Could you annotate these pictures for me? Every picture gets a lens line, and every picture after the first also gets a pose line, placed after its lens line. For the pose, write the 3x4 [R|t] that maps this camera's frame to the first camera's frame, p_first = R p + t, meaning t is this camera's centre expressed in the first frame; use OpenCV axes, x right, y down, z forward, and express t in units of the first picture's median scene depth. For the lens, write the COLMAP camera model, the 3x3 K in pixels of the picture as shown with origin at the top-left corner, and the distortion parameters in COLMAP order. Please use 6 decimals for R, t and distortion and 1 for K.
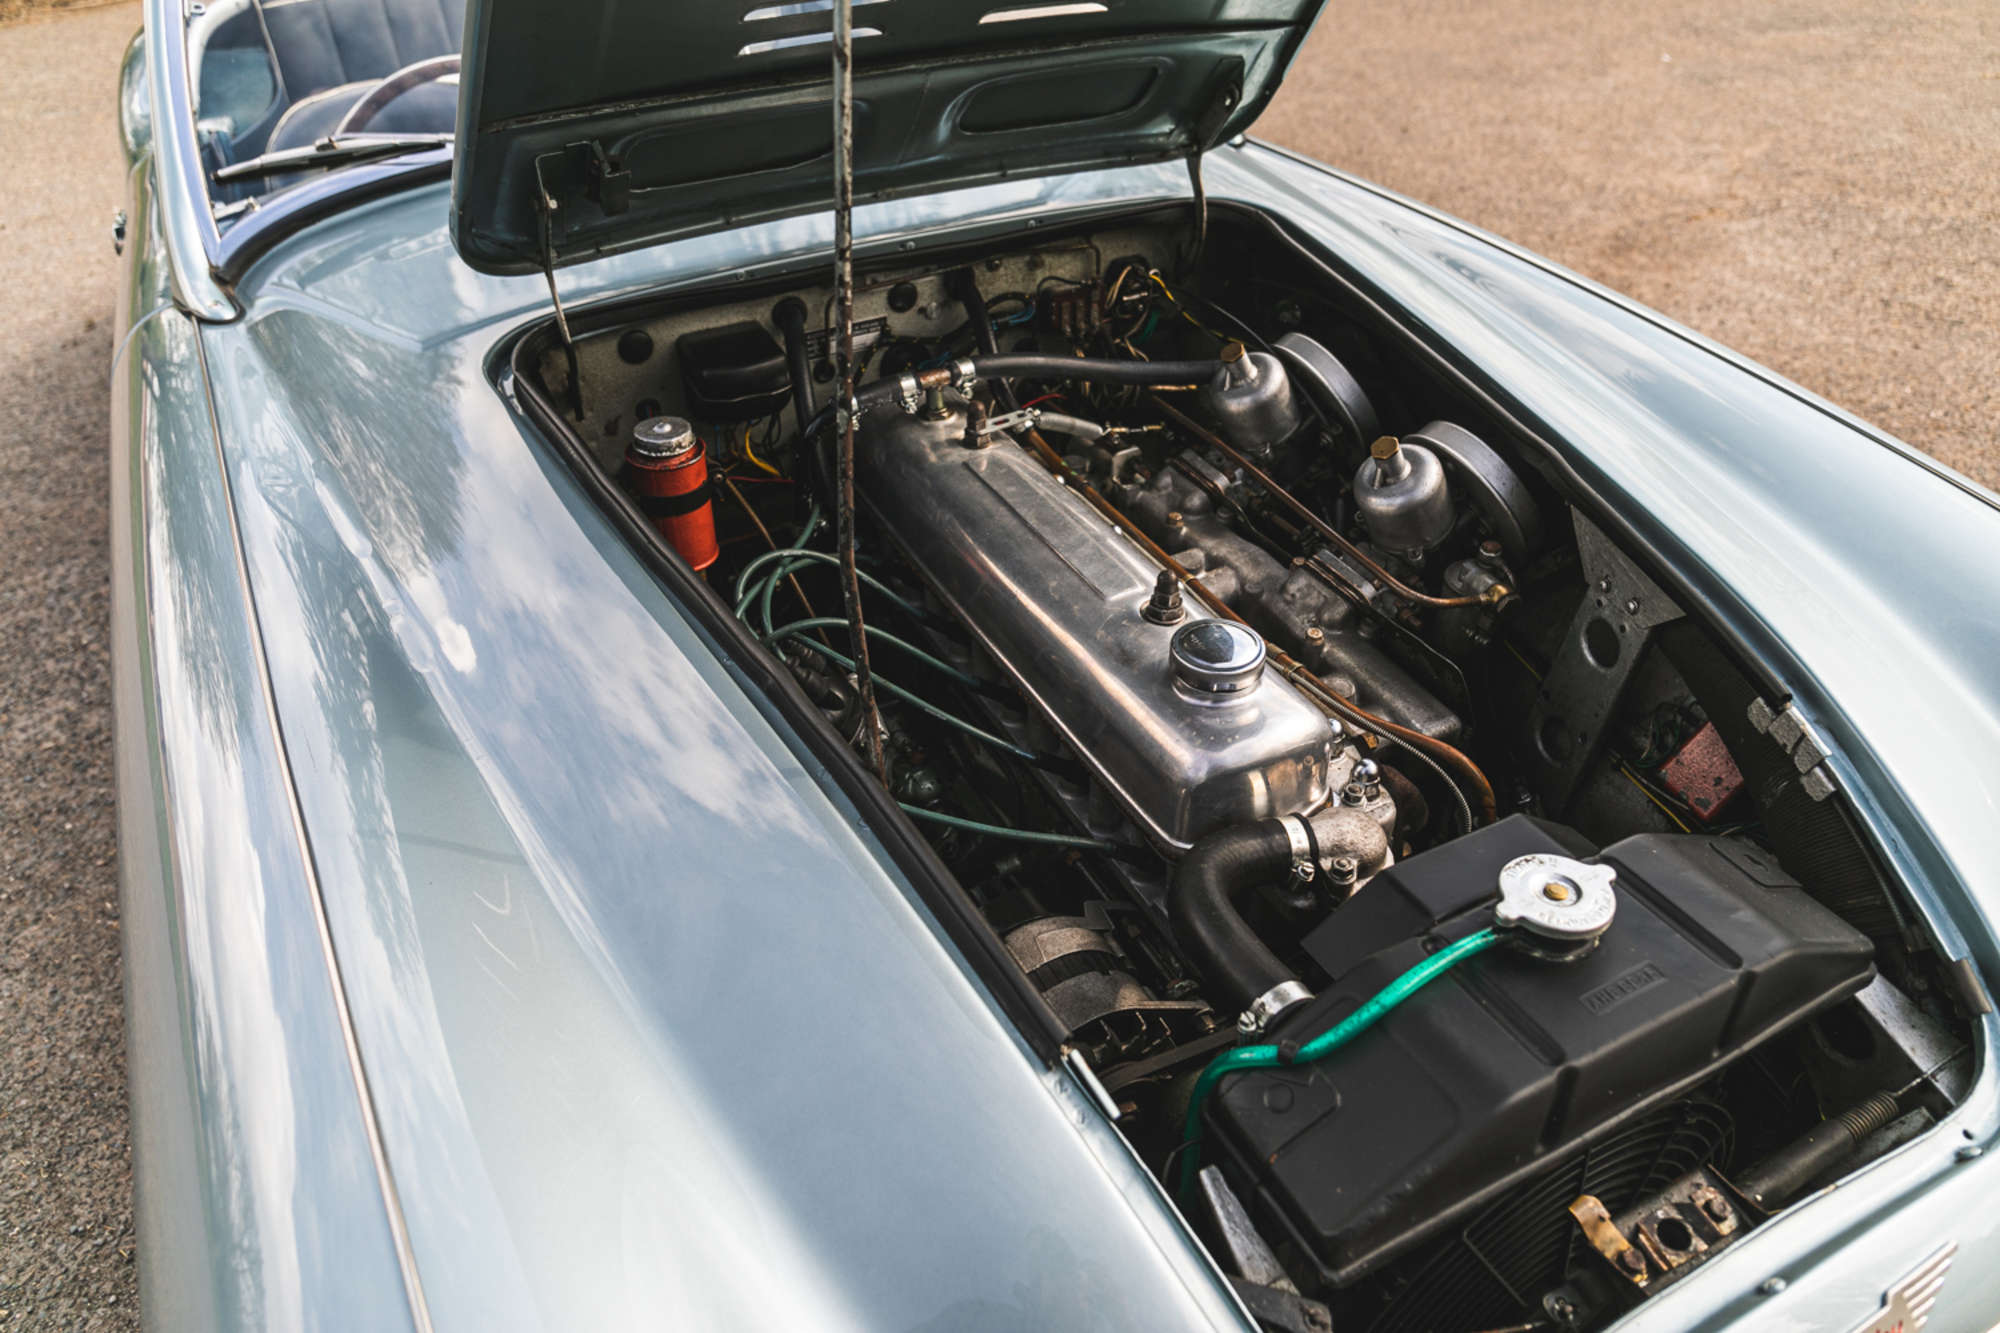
lens RADIAL K [[1321.1, 0, 1000.0], [0, 1321.1, 666.5], [0, 0, 1]] dist [-0.011719, -0.006438]
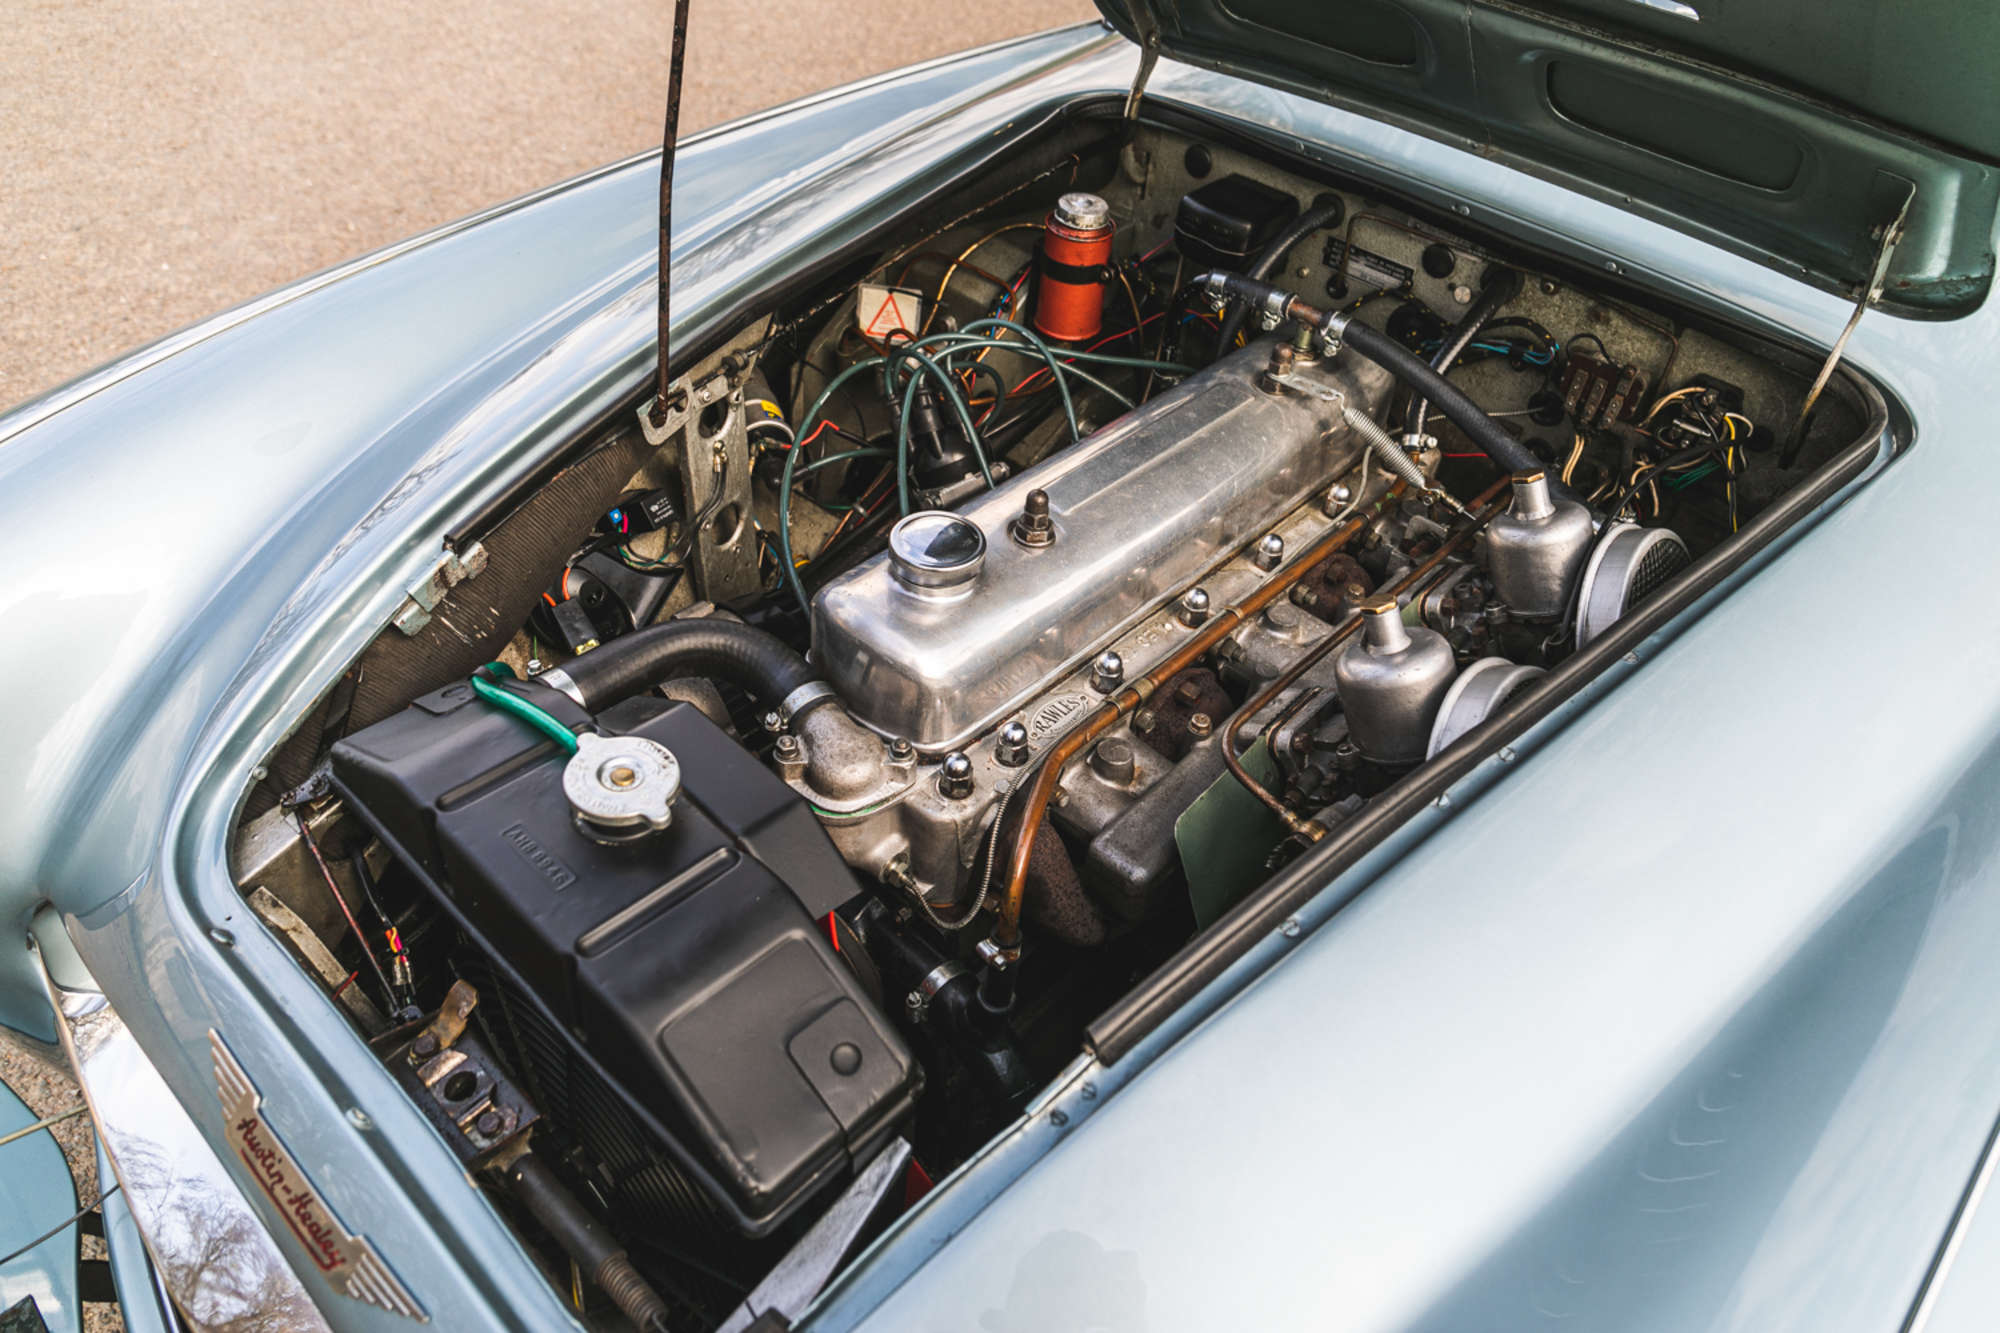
lens RADIAL K [[1321.1, 0, 1000.0], [0, 1321.1, 666.5], [0, 0, 1]] dist [-0.011719, -0.006438]
pose [[0.357881, 0.658025, -0.662514, 0.602104], [-0.629360, 0.694116, 0.349441, -0.216162], [0.689802, 0.291901, 0.662546, 0.283134]]
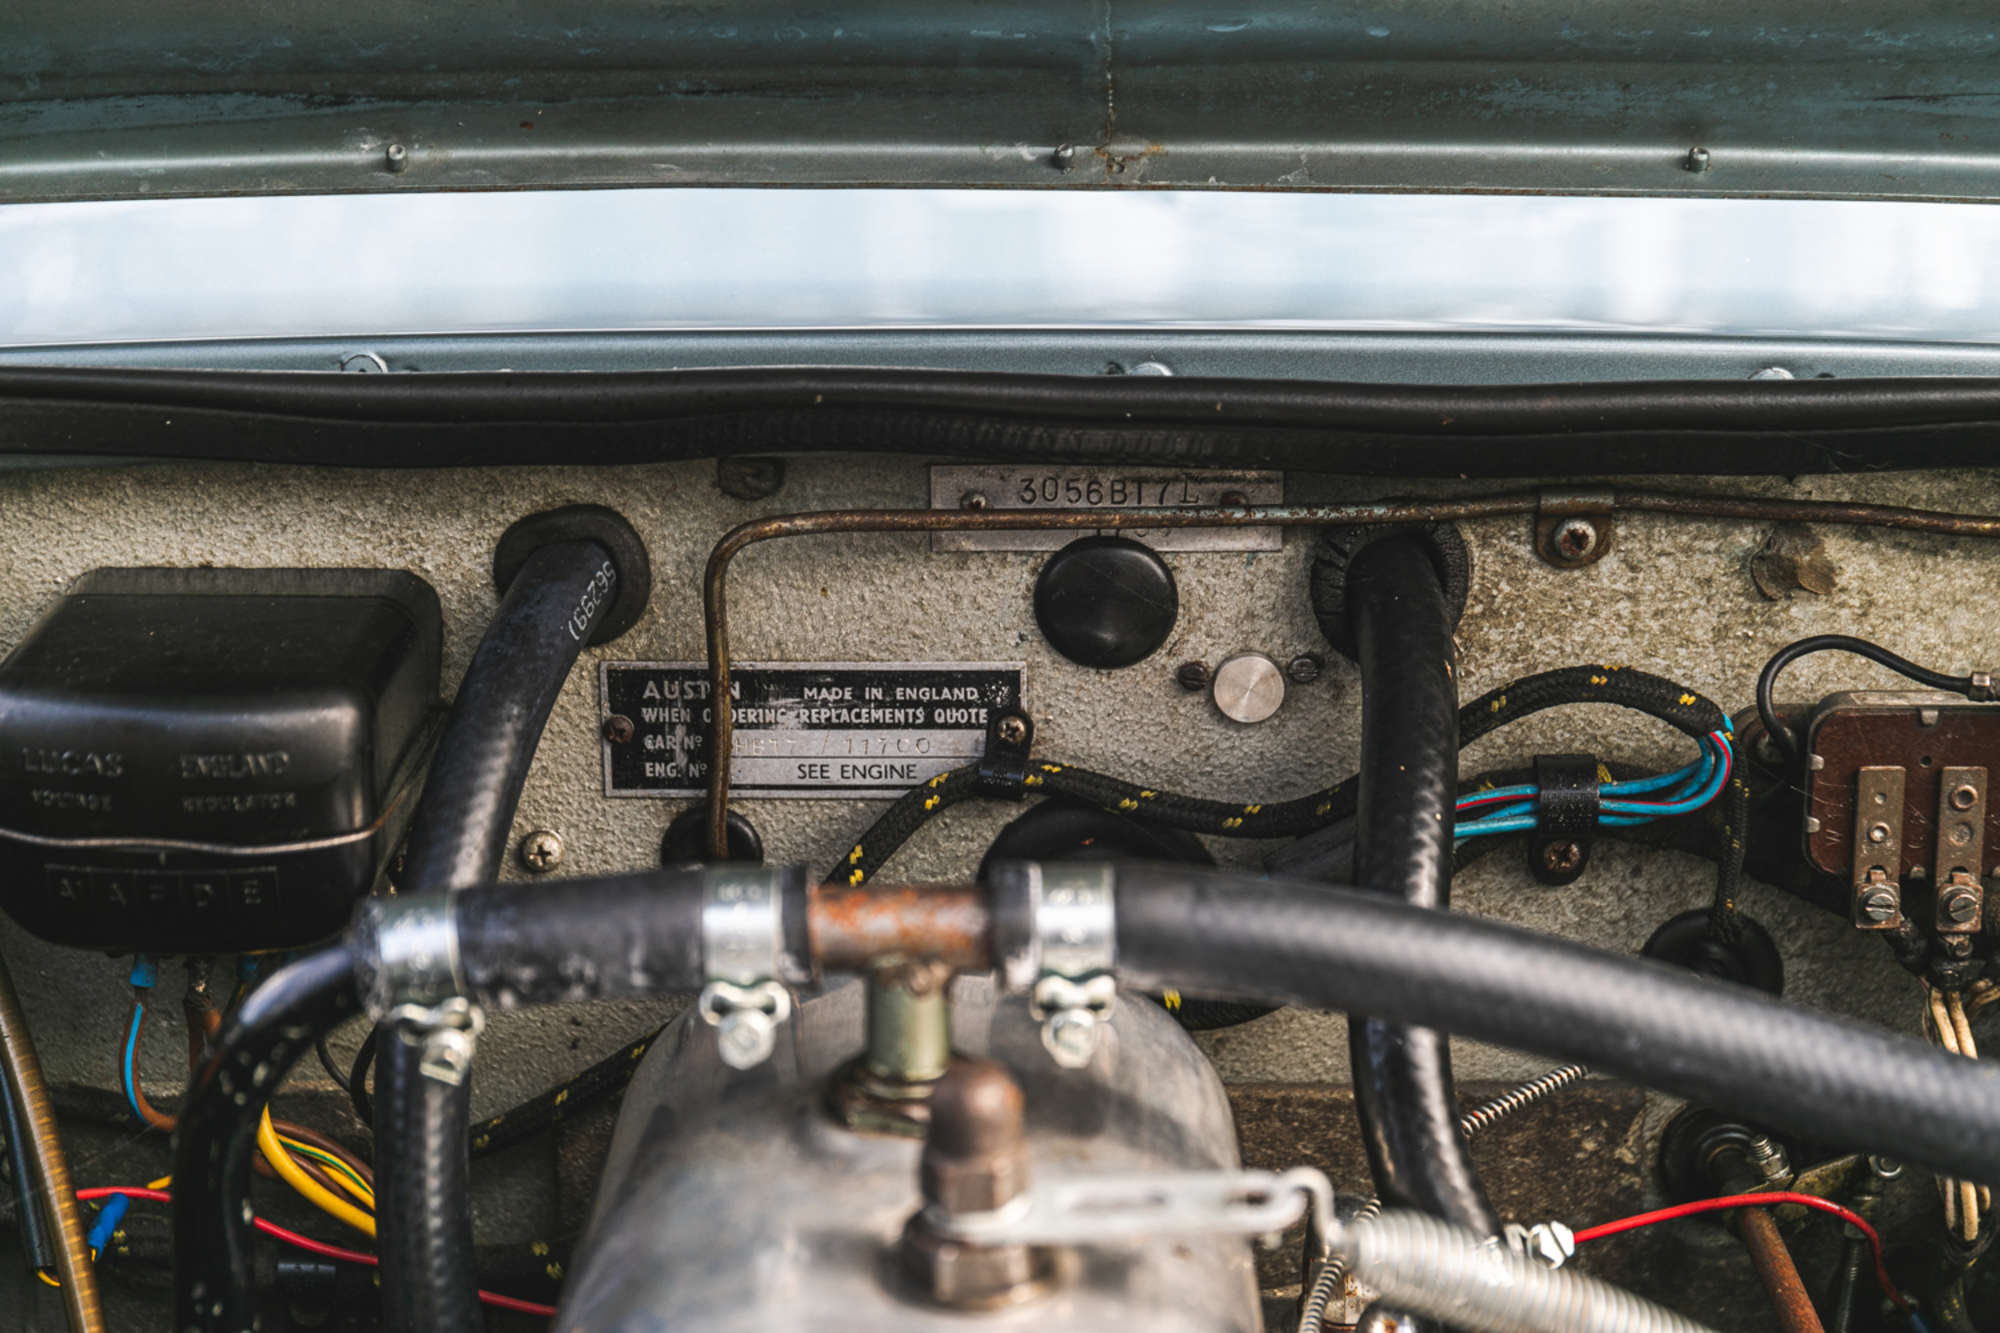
lens RADIAL K [[3659.1, 0, 1000.0], [0, 3659.1, 666.5], [0, 0, 1]] dist [-0.033234, -0.062592]
pose [[0.879877, 0.152367, -0.450111, 0.190766], [-0.293601, 0.919091, -0.262810, -0.104399], [0.373650, 0.363394, 0.853423, 0.478529]]
